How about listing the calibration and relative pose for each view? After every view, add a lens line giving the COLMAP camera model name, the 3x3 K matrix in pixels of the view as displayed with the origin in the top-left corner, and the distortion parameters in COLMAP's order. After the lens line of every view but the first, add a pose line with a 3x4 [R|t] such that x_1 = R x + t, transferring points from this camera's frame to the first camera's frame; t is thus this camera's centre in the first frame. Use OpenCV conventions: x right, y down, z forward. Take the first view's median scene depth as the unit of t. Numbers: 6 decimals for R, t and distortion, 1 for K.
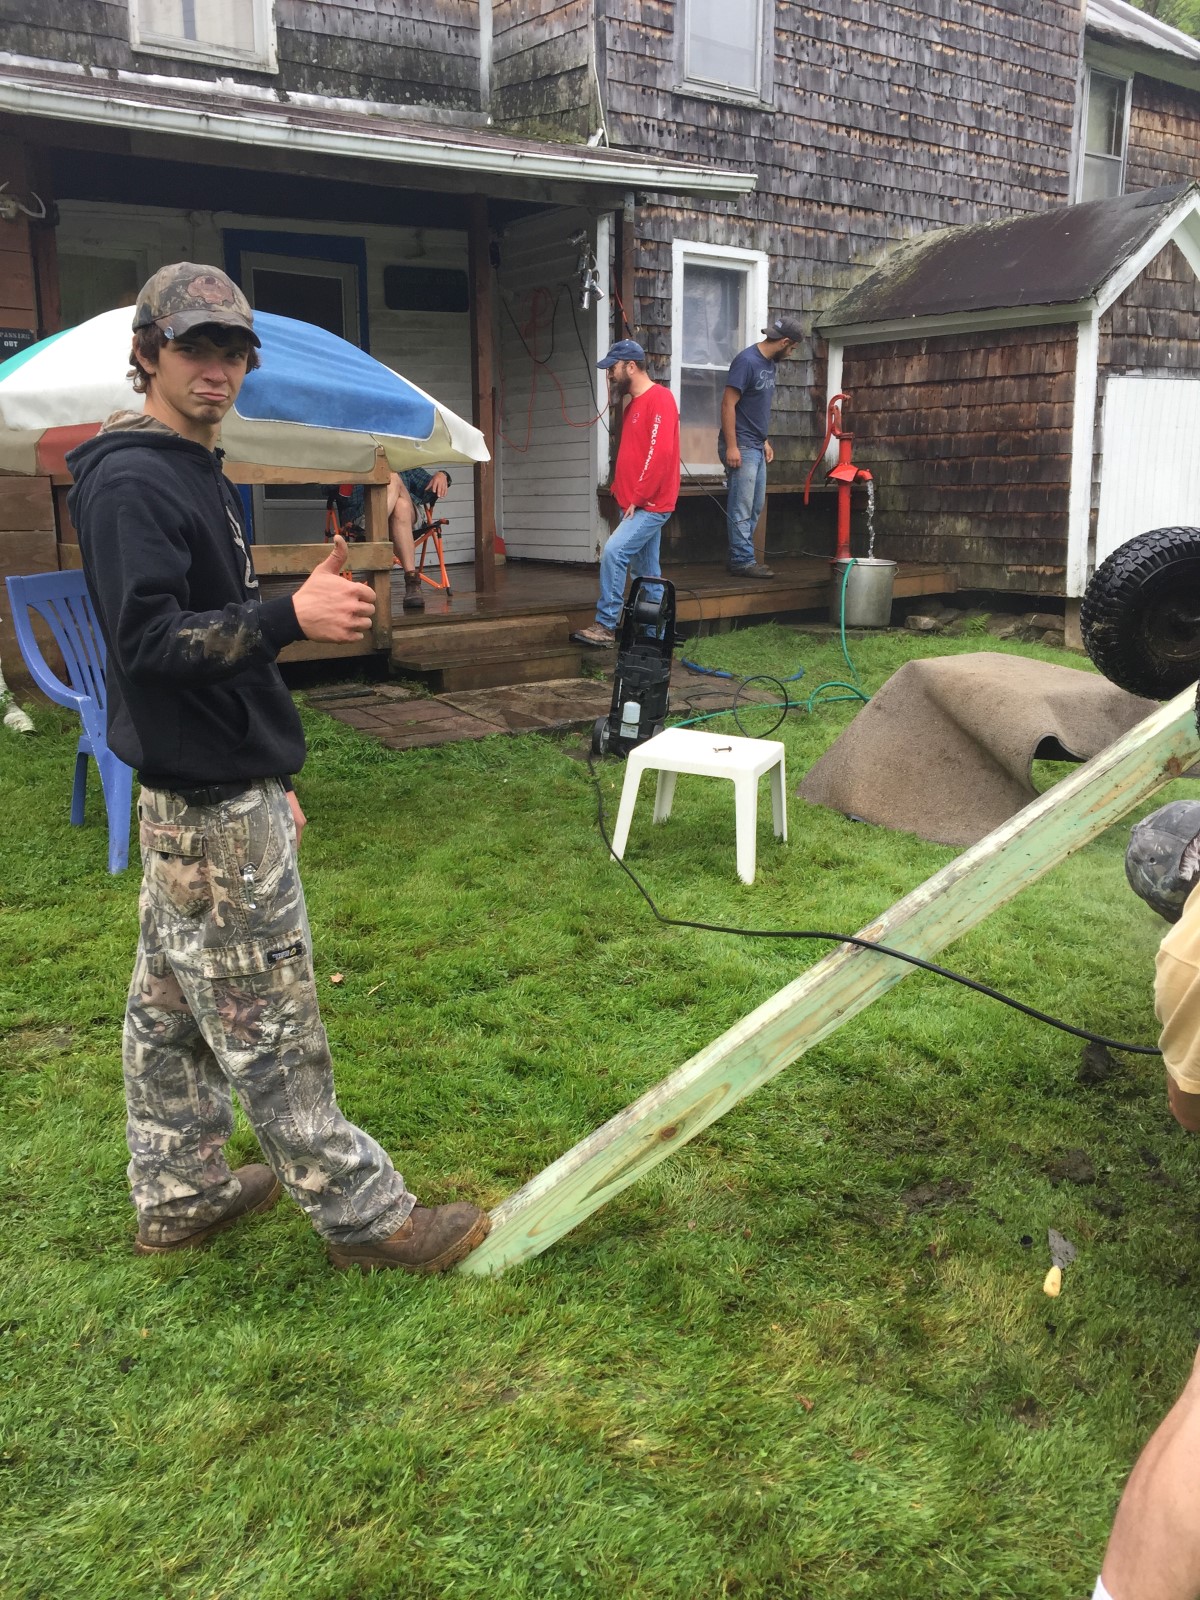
lens RADIAL K [[1400.5, 0, 593.2], [0, 1400.5, 769.3], [0, 0, 1]] dist [0.129398, -0.186188]
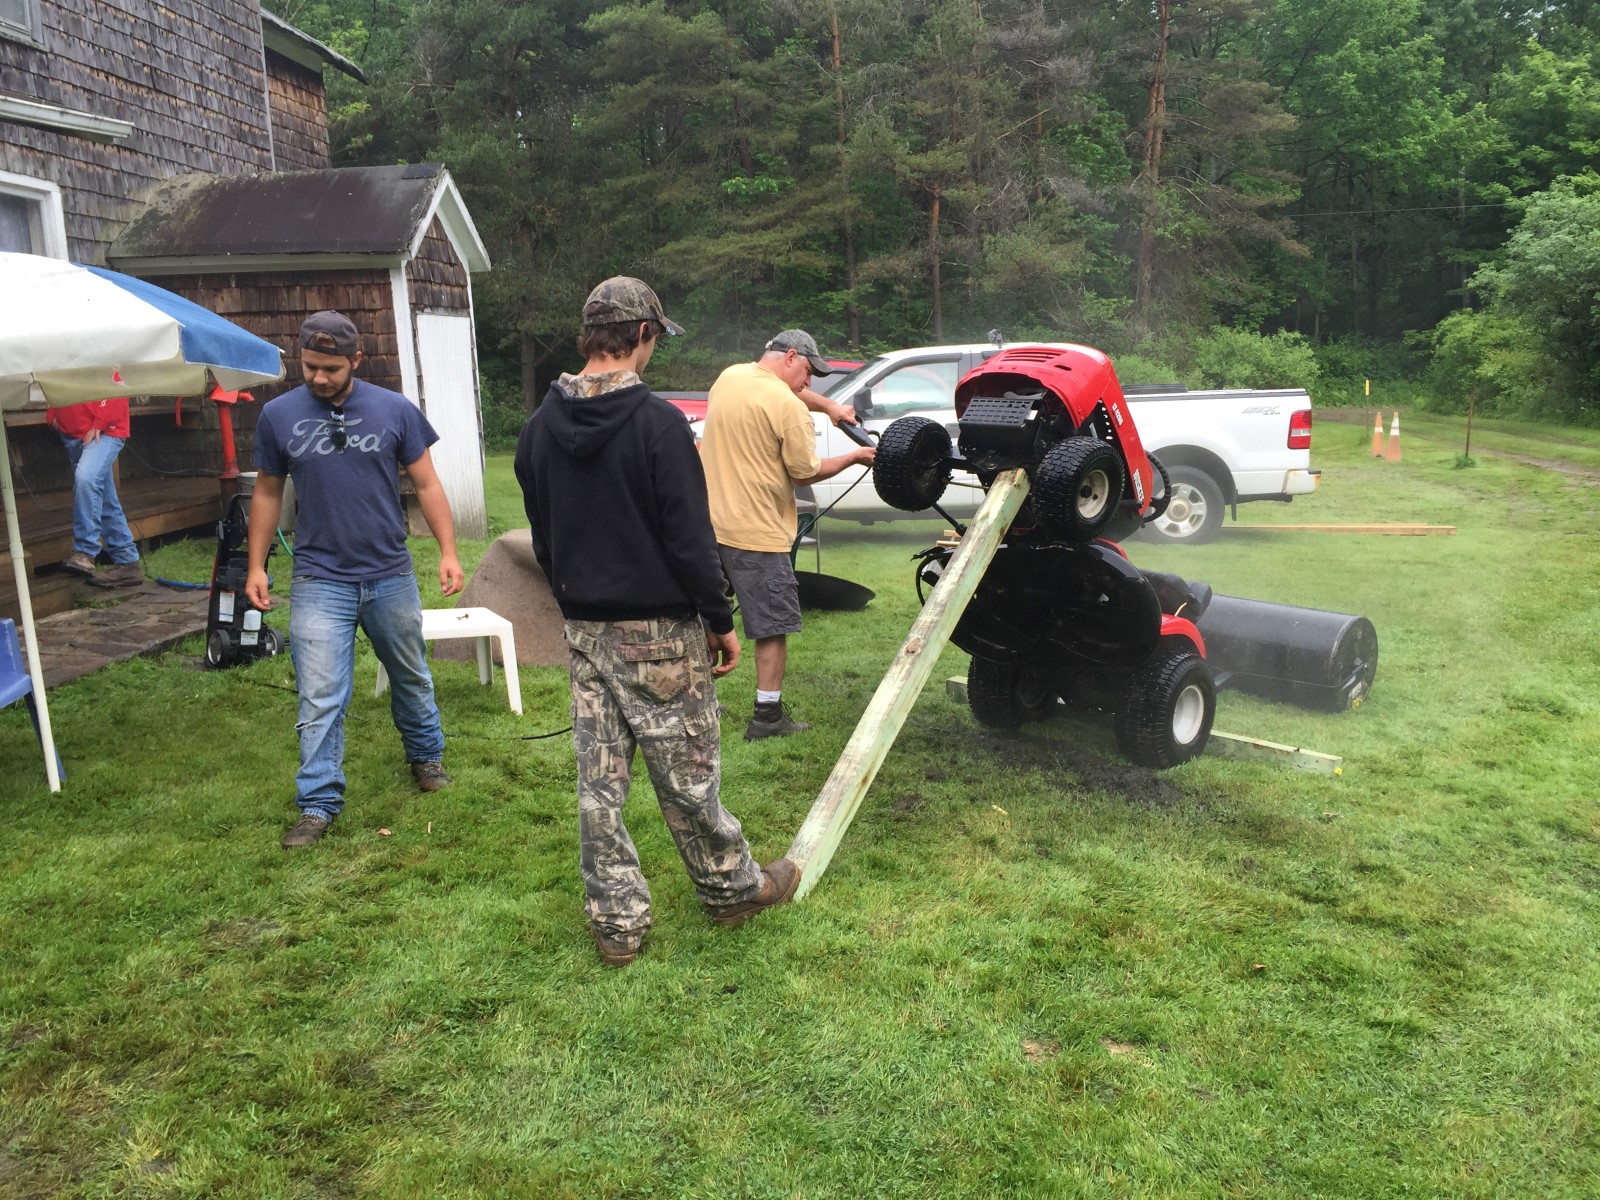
lens RADIAL K [[1410.7, 0, 800.7], [0, 1410.7, 563.3], [0, 0, 1]] dist [0.131437, -0.175246]
pose [[0.655506, -0.125199, 0.744739, -0.336993], [0.185868, 0.982573, 0.001584, -0.003998], [-0.731959, 0.137385, 0.667354, -0.030558]]
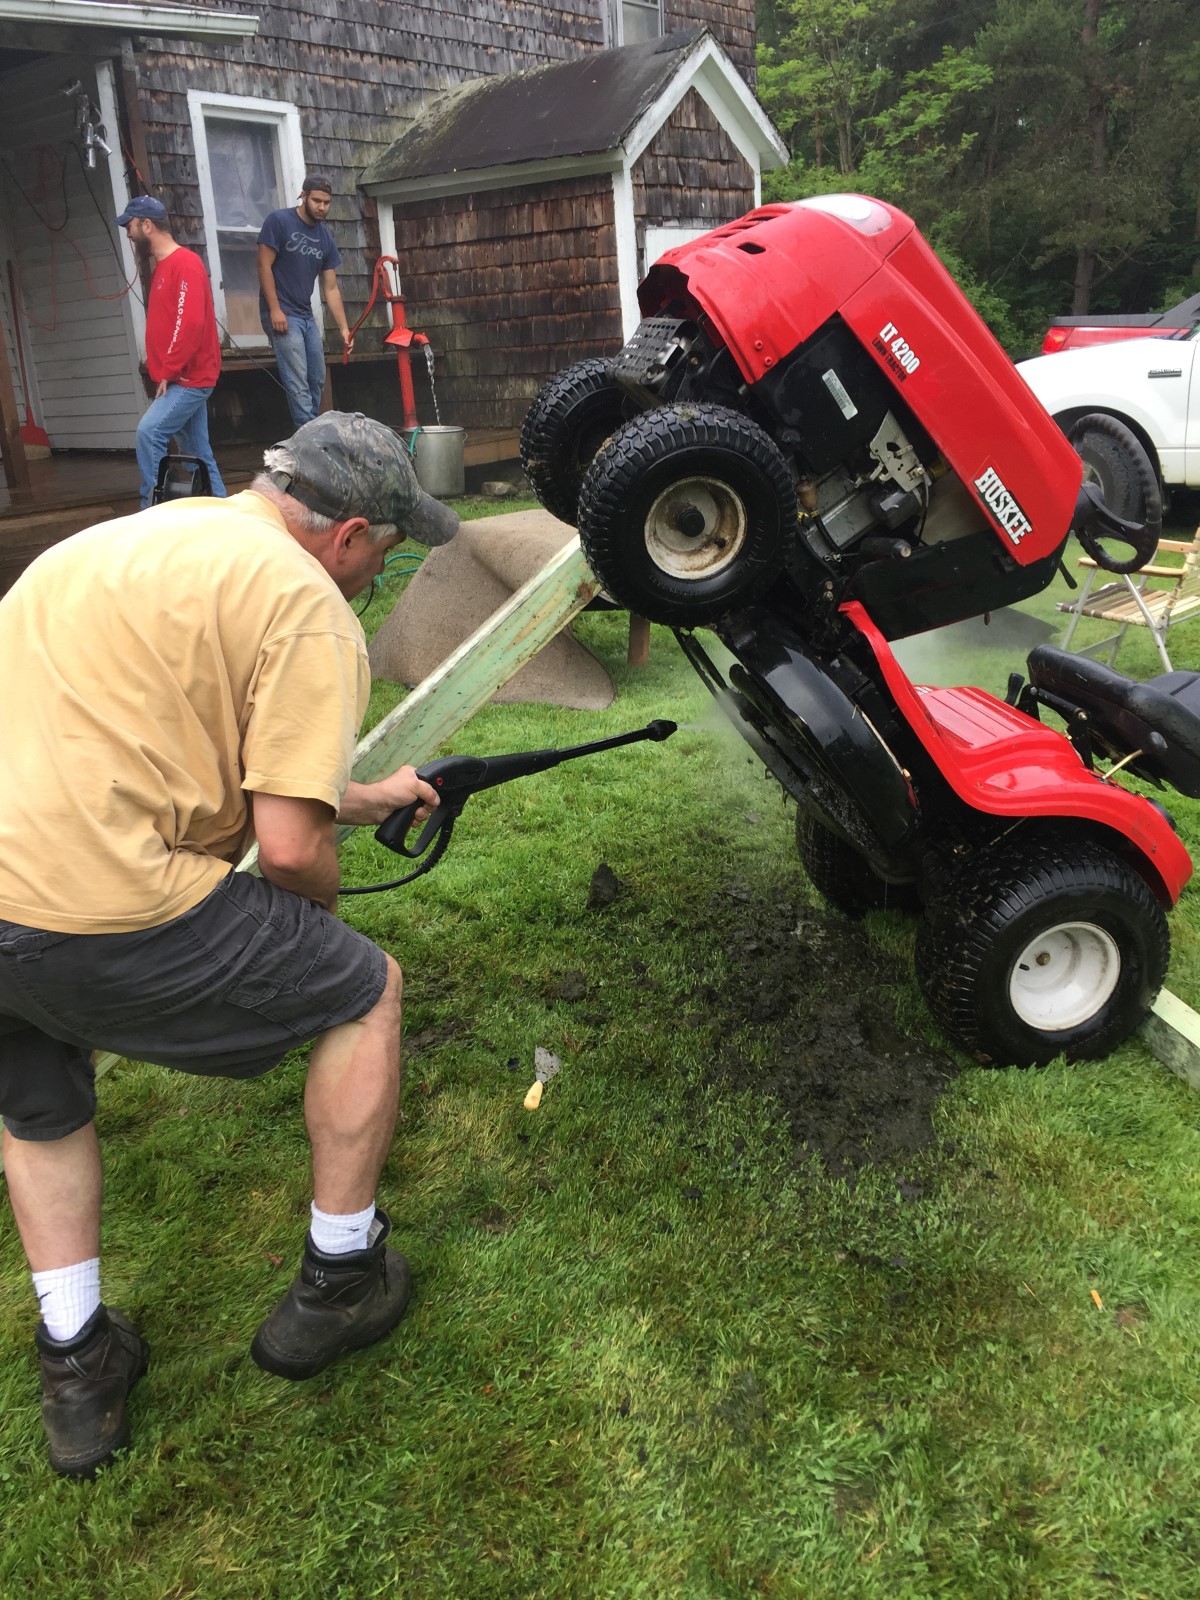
lens RADIAL K [[1407.4, 0, 606.2], [0, 1407.4, 775.3], [0, 0, 1]] dist [0.115117, -0.166855]
pose [[0.965206, -0.126431, 0.228893, 0.048257], [0.107183, 0.989718, 0.094705, 0.009636], [-0.238513, -0.066877, 0.968834, -0.001197]]
